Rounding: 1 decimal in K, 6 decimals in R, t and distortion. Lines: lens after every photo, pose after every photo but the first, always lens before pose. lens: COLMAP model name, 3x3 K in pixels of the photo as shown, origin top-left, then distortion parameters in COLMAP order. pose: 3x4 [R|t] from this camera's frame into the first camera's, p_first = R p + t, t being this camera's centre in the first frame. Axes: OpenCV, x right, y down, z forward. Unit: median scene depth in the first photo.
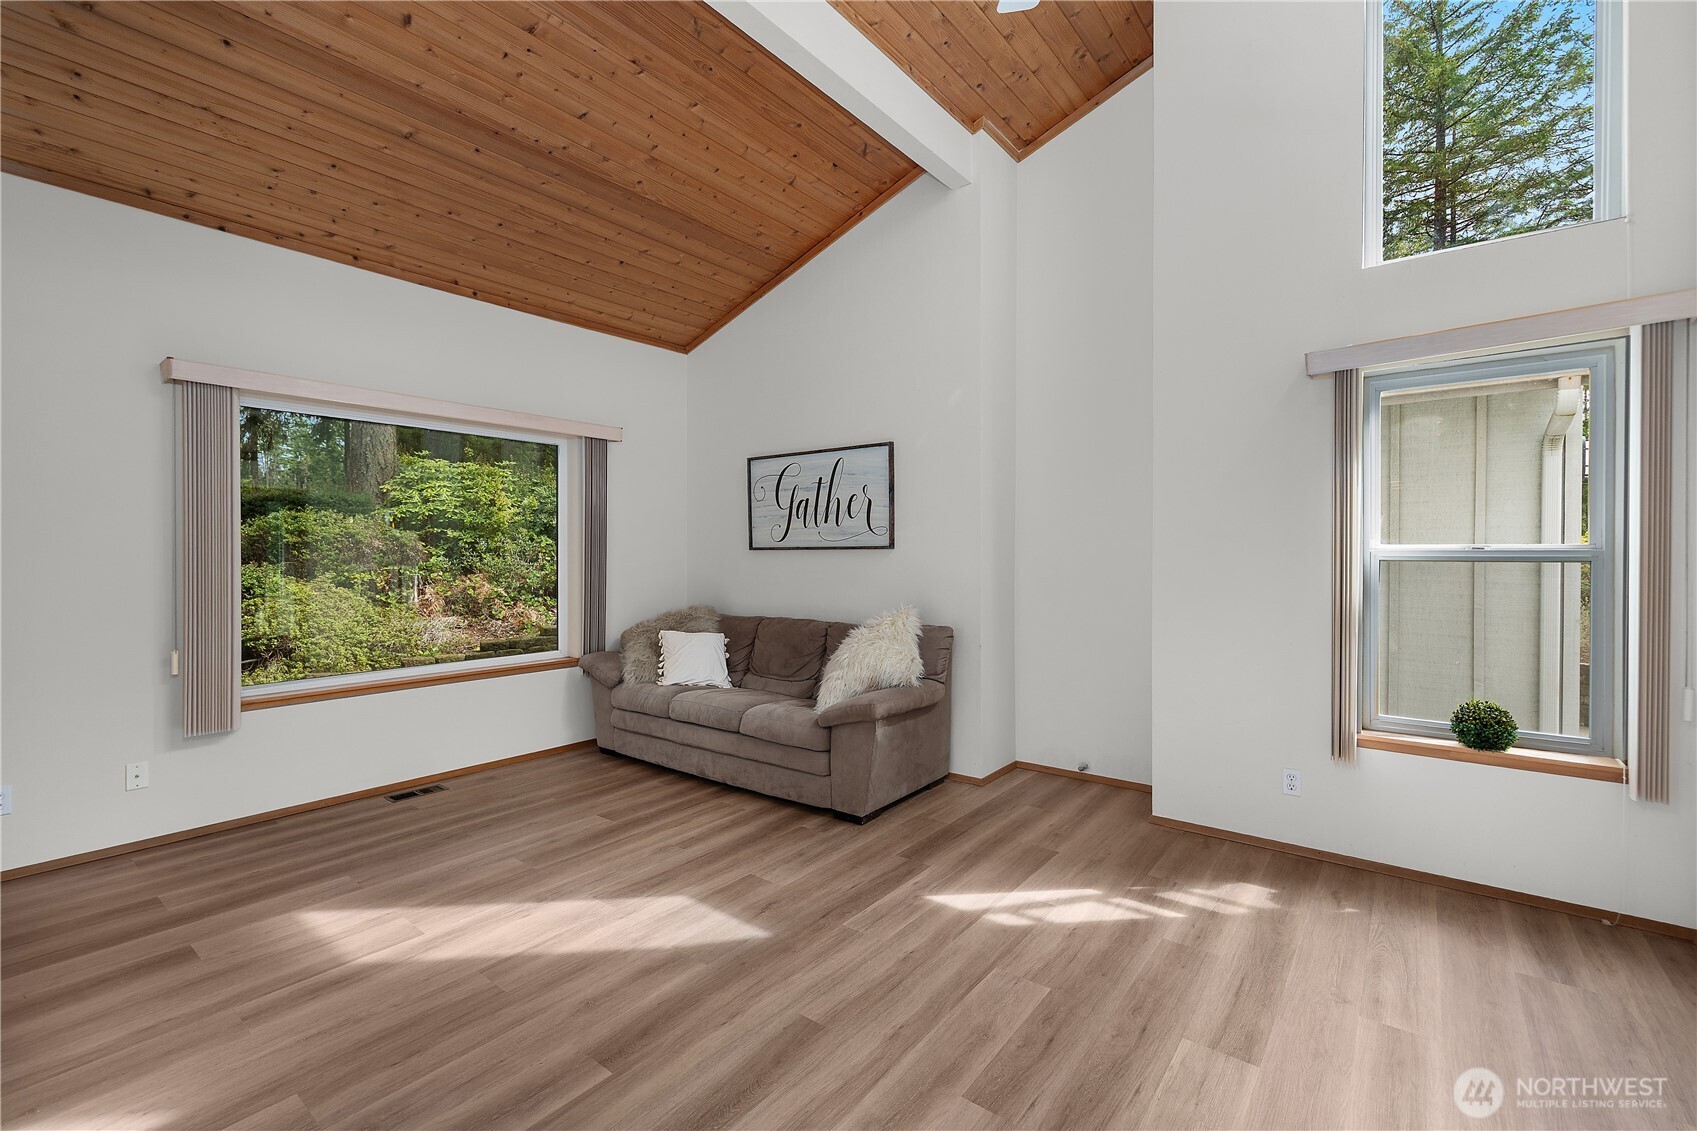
lens RADIAL K [[734.3, 0, 847.5], [0, 734.3, 555.1], [0, 0, 1]] dist [0.000939, -0.001033]
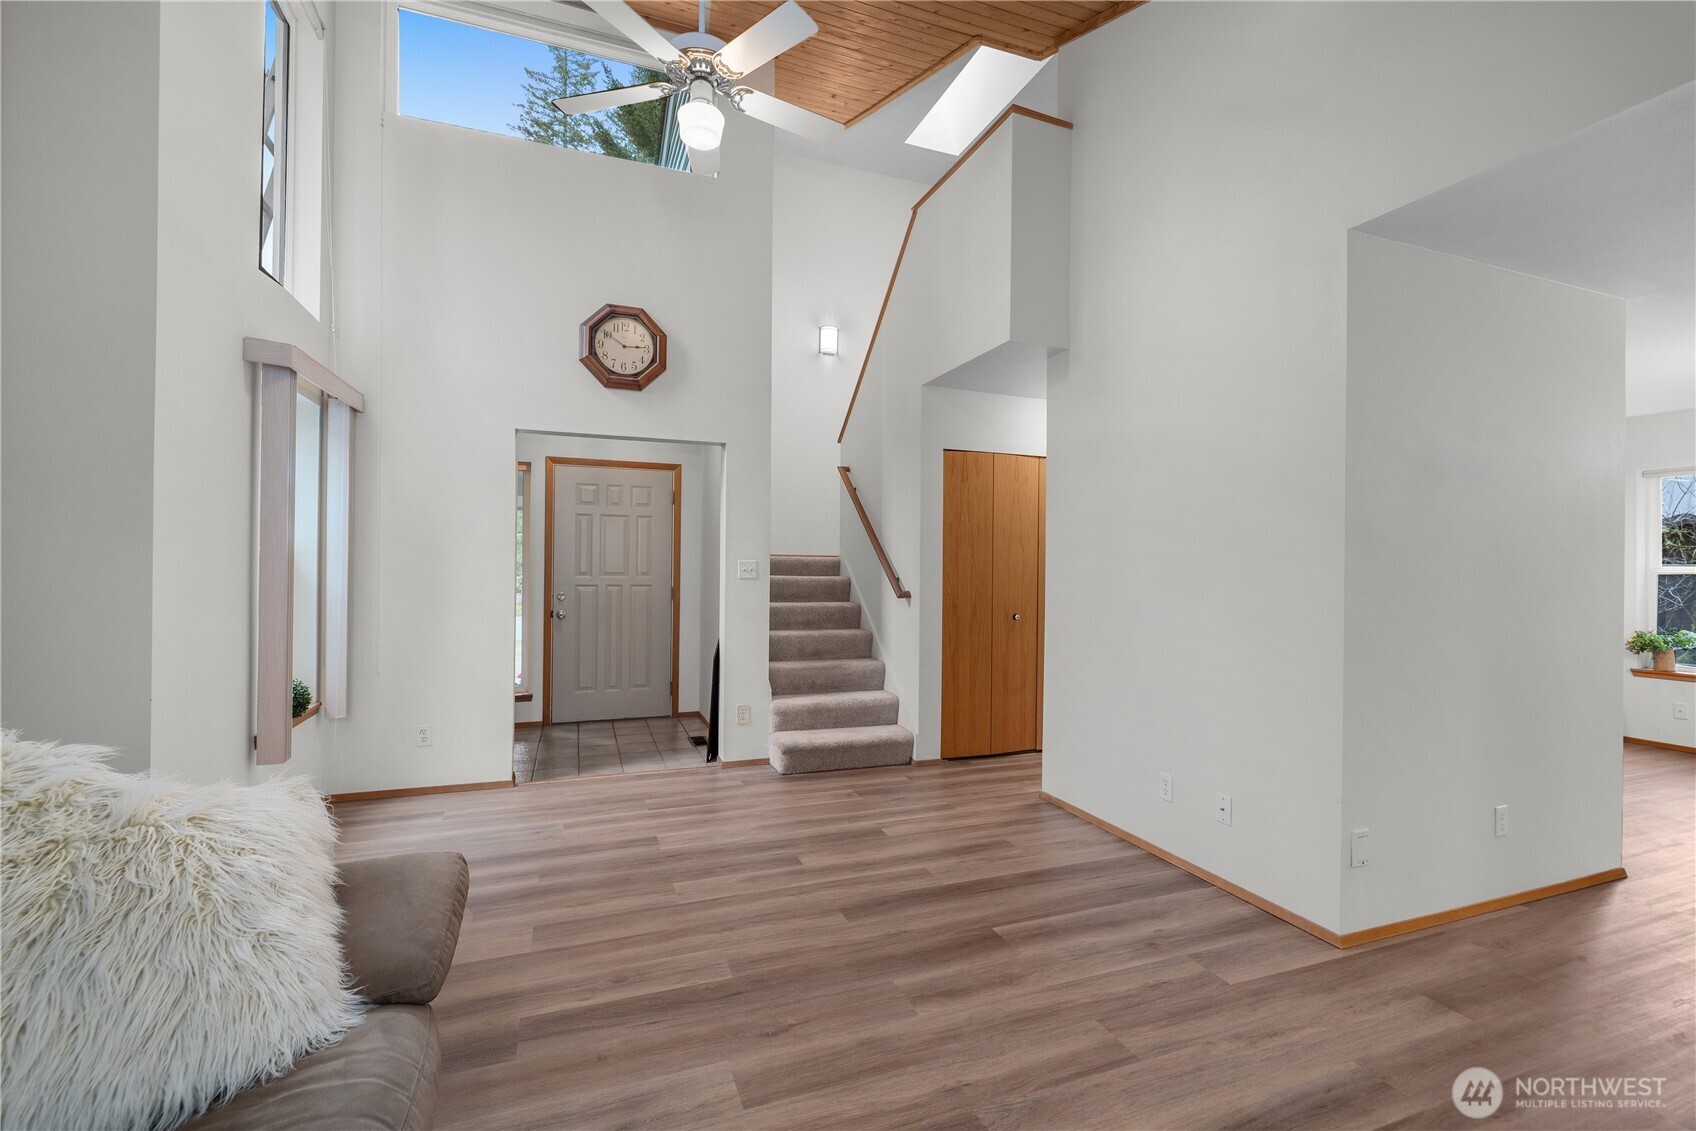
lens RADIAL K [[733.9, 0, 848.4], [0, 733.9, 568.4], [0, 0, 1]] dist [0.000939, -0.001033]
pose [[-0.856931, -0.008970, 0.515353, -0.406034], [-0.004639, 0.999942, 0.009692, 0.002947], [-0.515410, 0.005915, -0.856923, 1.185270]]
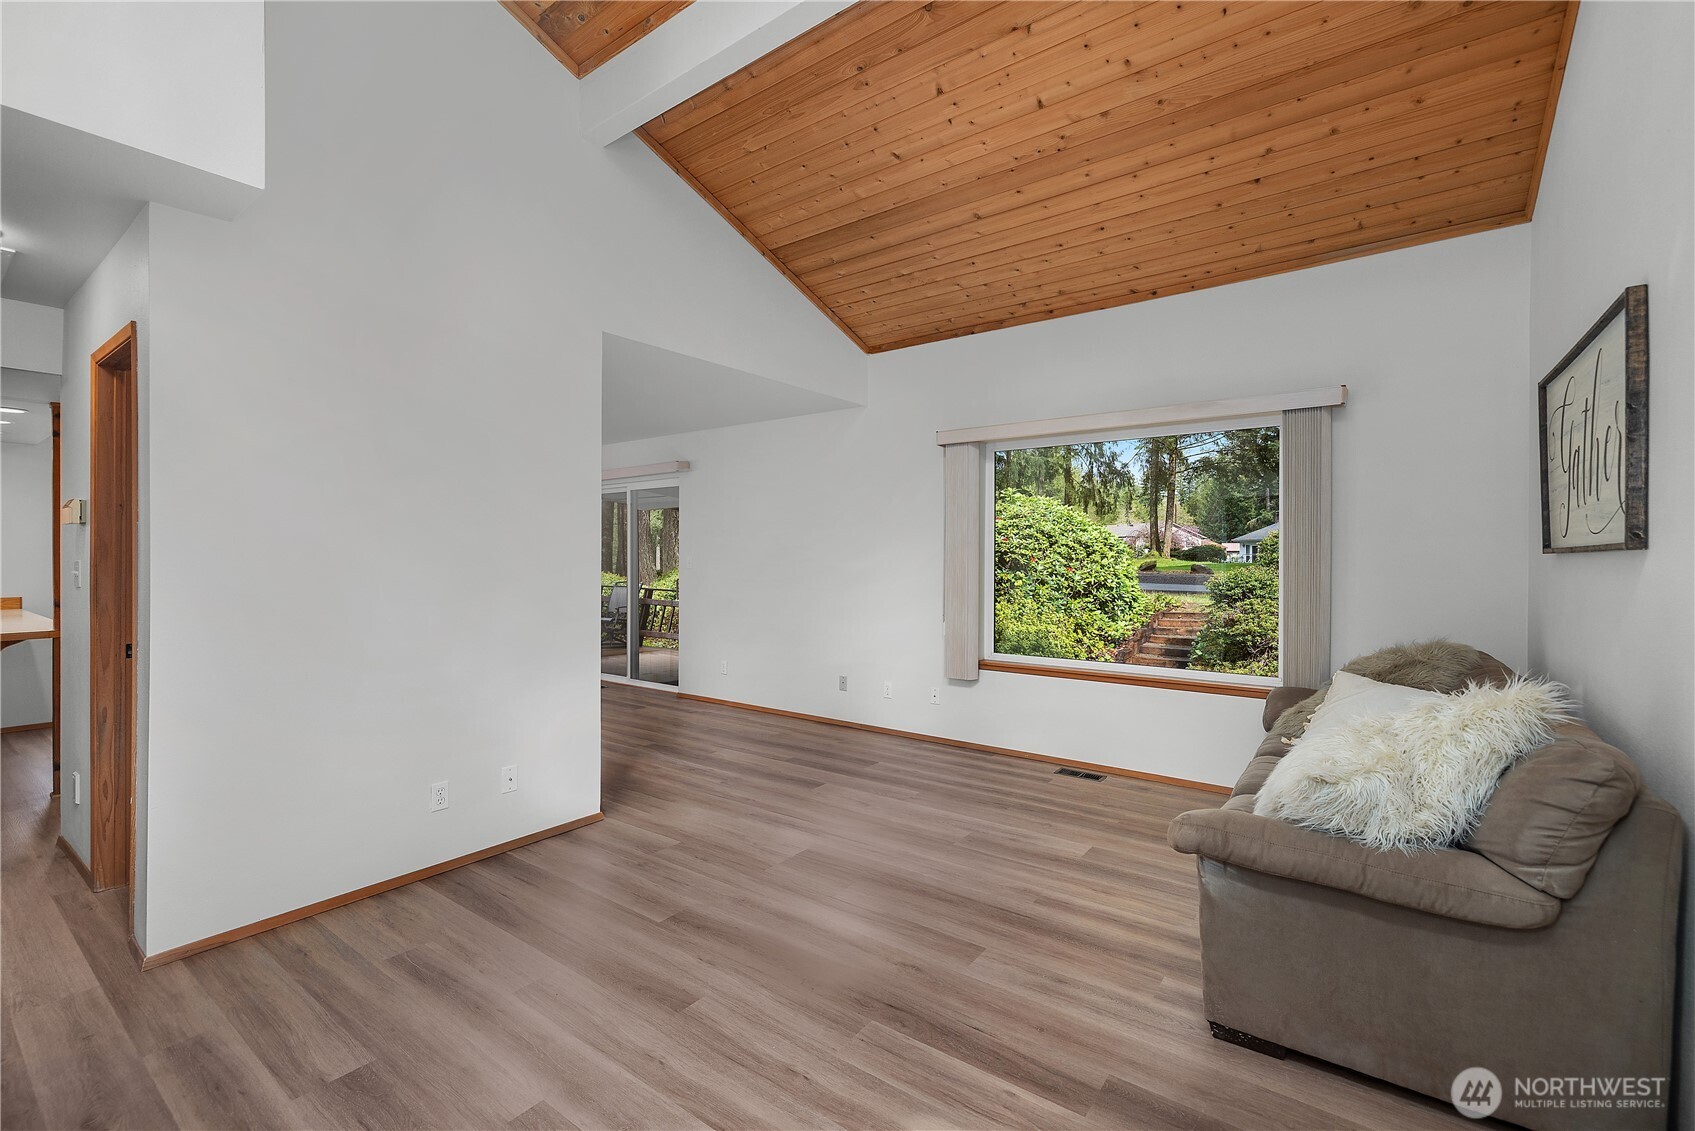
lens RADIAL K [[733.4, 0, 834.1], [0, 733.4, 564.9], [0, 0, 1]] dist [0.000939, -0.001033]
pose [[0.017246, 0.013893, -0.999755, 0.558108], [-0.007052, 0.999880, 0.013774, -0.005625], [0.999826, 0.006813, 0.017341, 0.664219]]
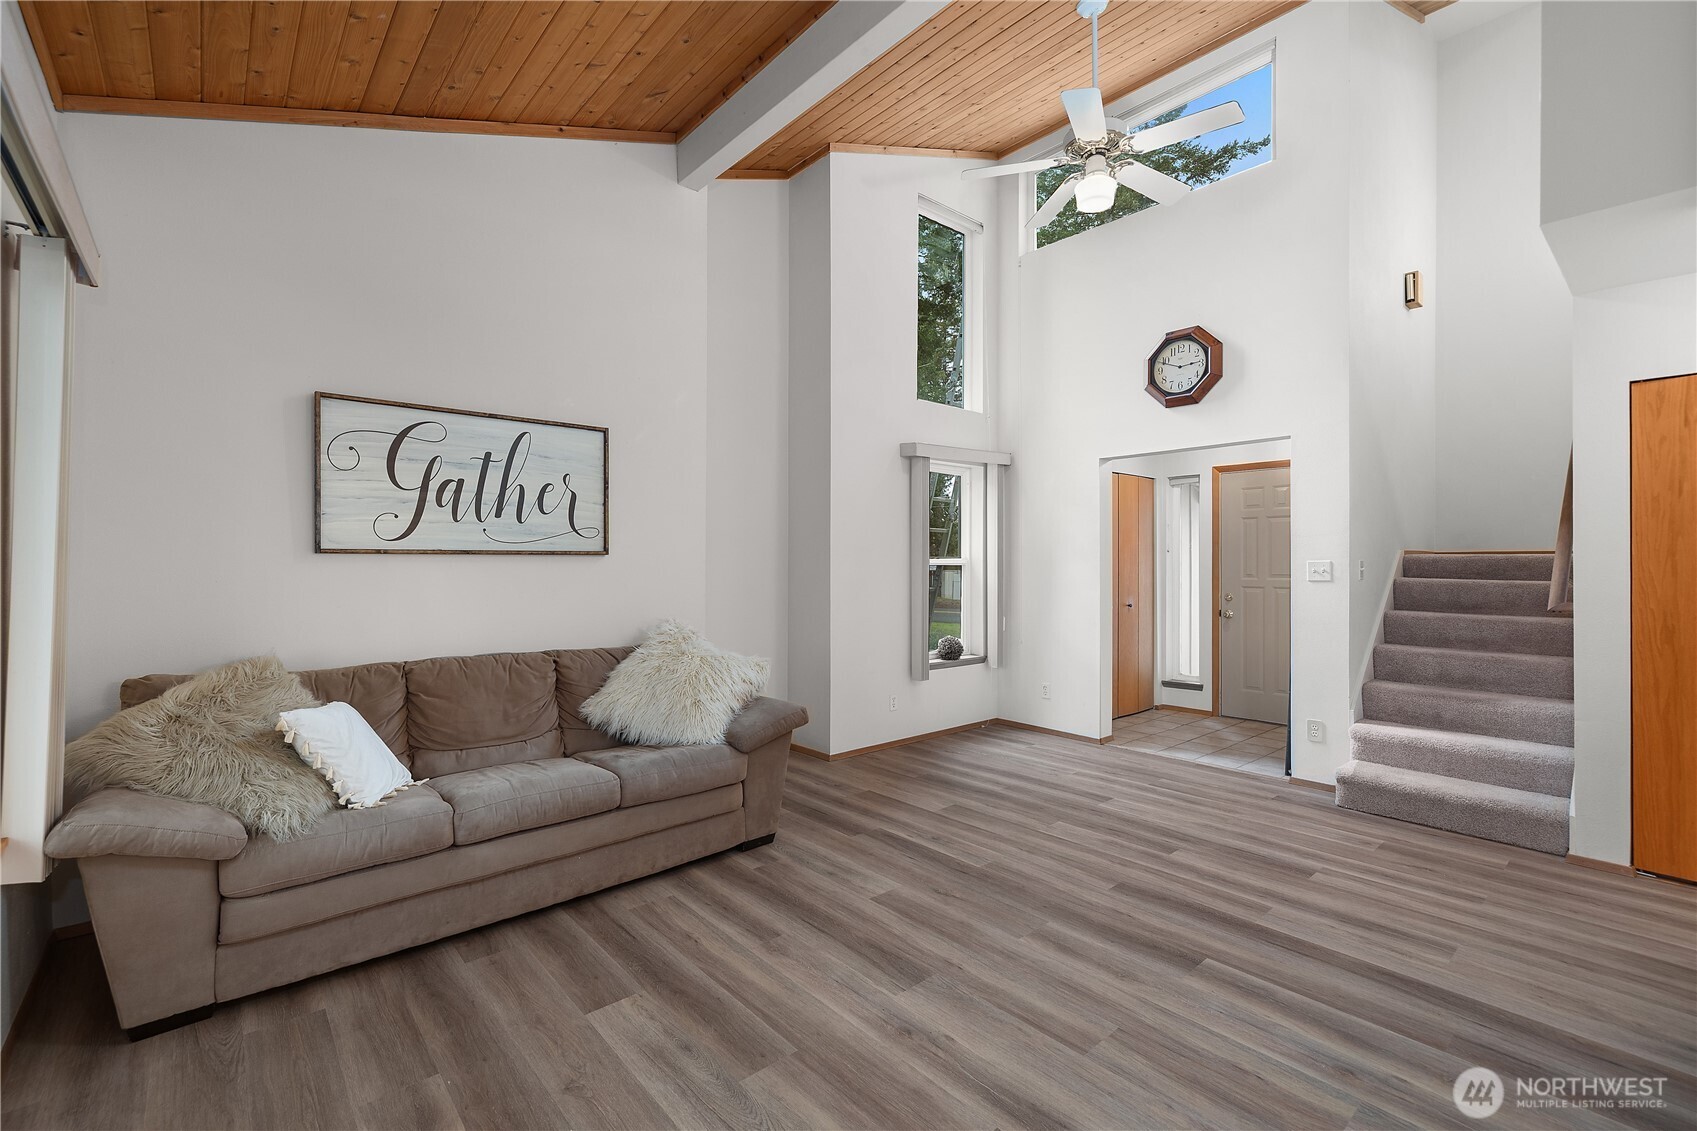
lens RADIAL K [[734.3, 0, 837.7], [0, 734.3, 552.9], [0, 0, 1]] dist [0.000939, -0.001033]
pose [[0.195509, 0.016895, 0.980556, -0.872589], [0.005259, 0.999819, -0.018275, 0.007890], [-0.980688, 0.008730, 0.195385, 0.697798]]
